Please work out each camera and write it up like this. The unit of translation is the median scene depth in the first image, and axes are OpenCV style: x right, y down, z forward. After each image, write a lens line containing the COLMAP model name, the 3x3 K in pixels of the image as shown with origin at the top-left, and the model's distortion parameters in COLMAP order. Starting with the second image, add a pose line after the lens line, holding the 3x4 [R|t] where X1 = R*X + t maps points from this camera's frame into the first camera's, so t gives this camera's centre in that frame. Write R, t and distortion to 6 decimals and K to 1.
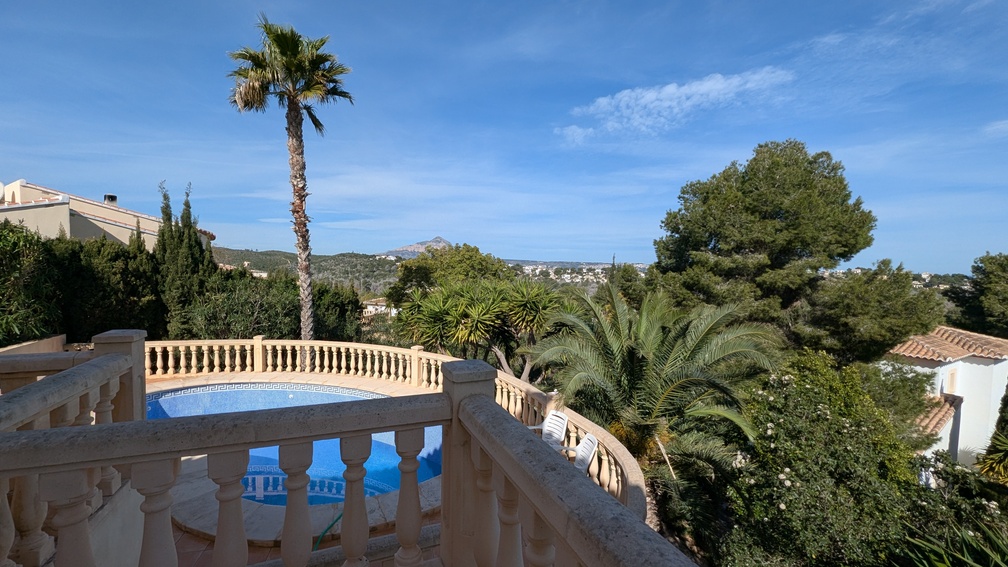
lens RADIAL K [[415.9, 0, 506.5], [0, 415.9, 285.2], [0, 0, 1]] dist [0.000235, -0.000903]
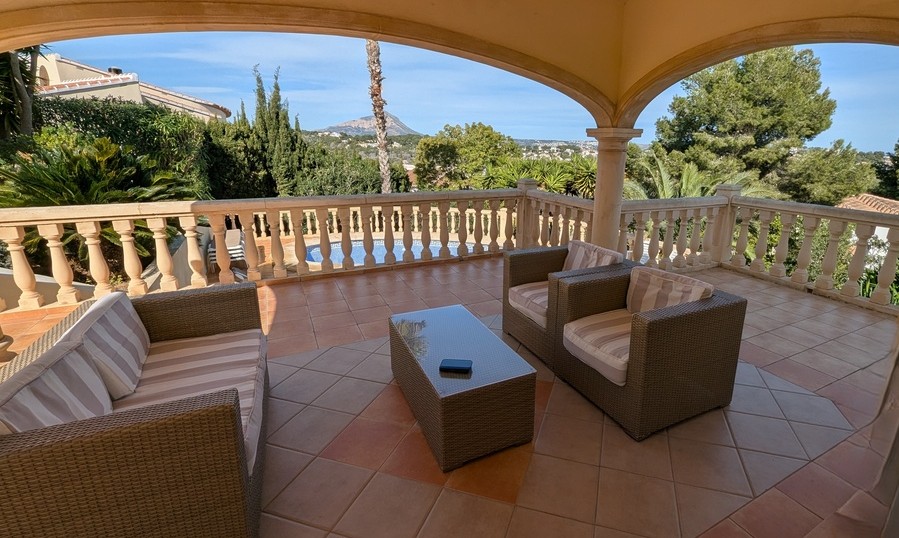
lens RADIAL K [[415.0, 0, 504.3], [0, 415.0, 255.7], [0, 0, 1]] dist [-0.001902, 0.002409]
pose [[0.994110, -0.027204, 0.104905, -0.280048], [0.003940, 0.976415, 0.215865, 0.008462], [-0.108303, -0.214181, 0.970771, -0.230607]]
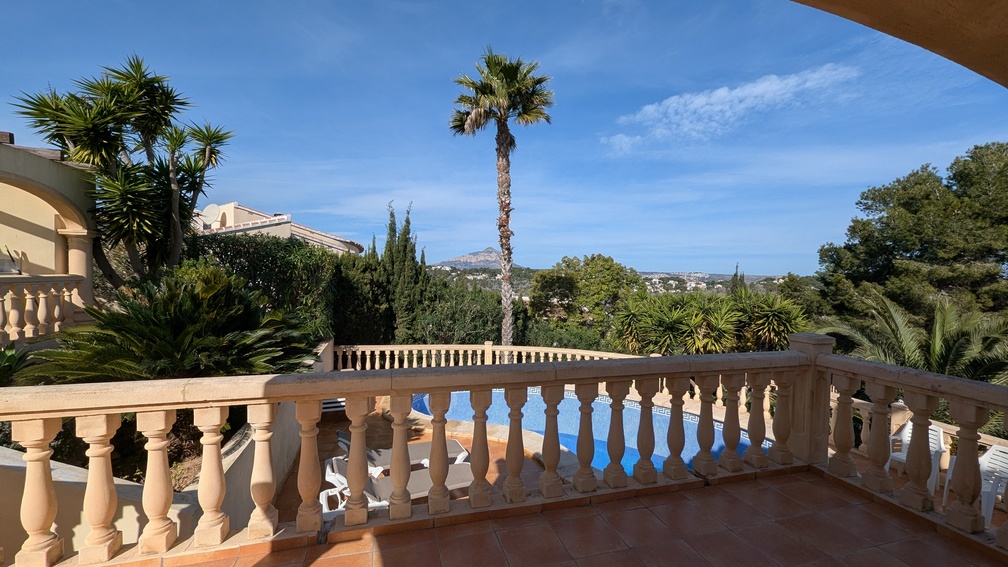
lens RADIAL K [[415.9, 0, 505.2], [0, 415.9, 283.5], [0, 0, 1]] dist [0.000235, -0.000903]
pose [[0.992442, -0.000975, -0.122709, -0.361371], [-0.002495, 0.999601, -0.028122, 0.001082], [0.122687, 0.028215, 0.992044, -0.057636]]
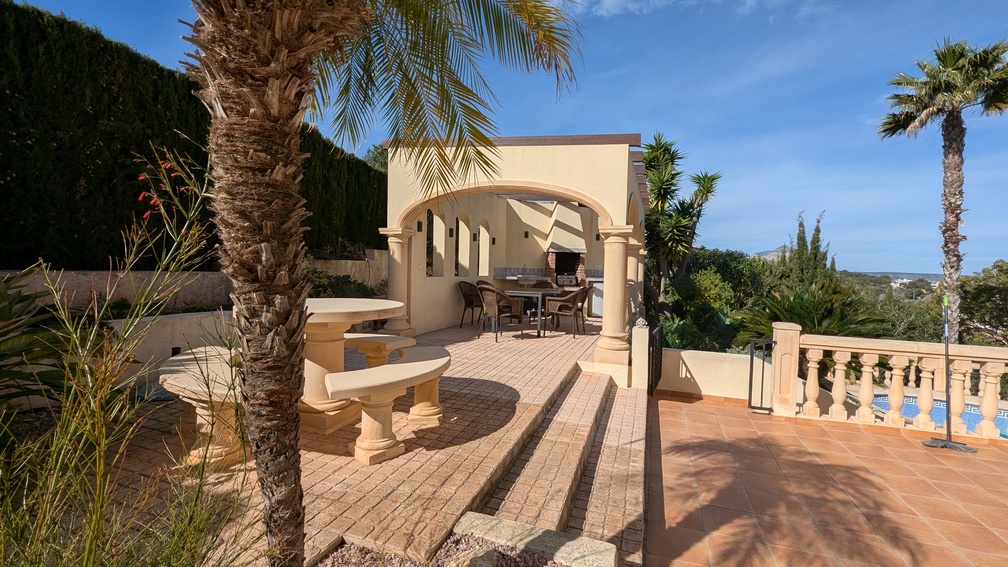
lens RADIAL K [[415.9, 0, 505.3], [0, 415.9, 284.1], [0, 0, 1]] dist [0.000235, -0.000903]
pose [[0.735264, 0.025275, -0.677309, -0.597266], [-0.046741, 0.998816, -0.013467, 0.009516], [0.676167, 0.041560, 0.735575, -0.399667]]
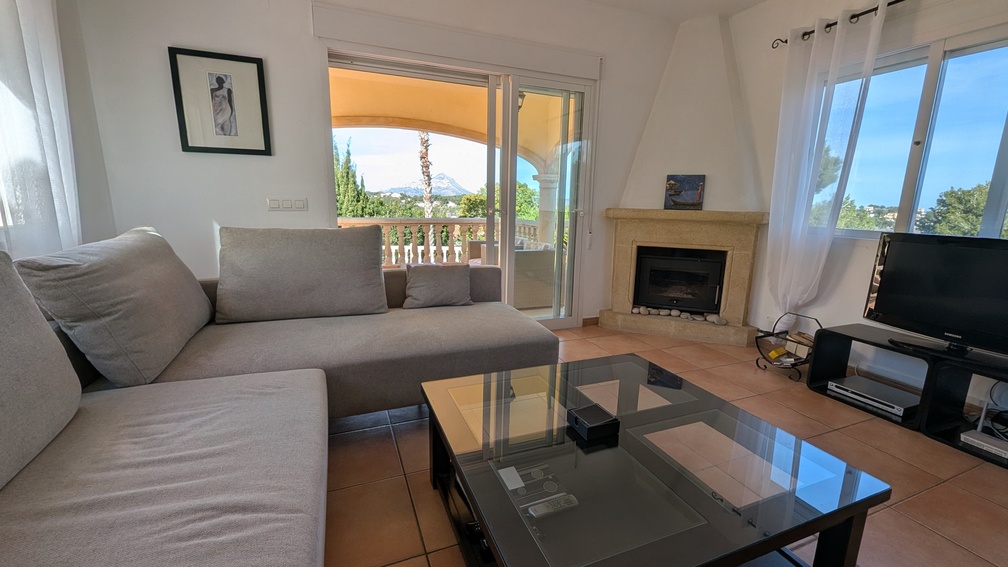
lens RADIAL K [[415.9, 0, 503.7], [0, 415.9, 285.0], [0, 0, 1]] dist [0.000235, -0.000903]
pose [[0.999869, 0.002570, -0.015971, -0.205020], [-0.000204, 0.989229, 0.146373, 0.042800], [0.016175, -0.146351, 0.989101, -0.447461]]
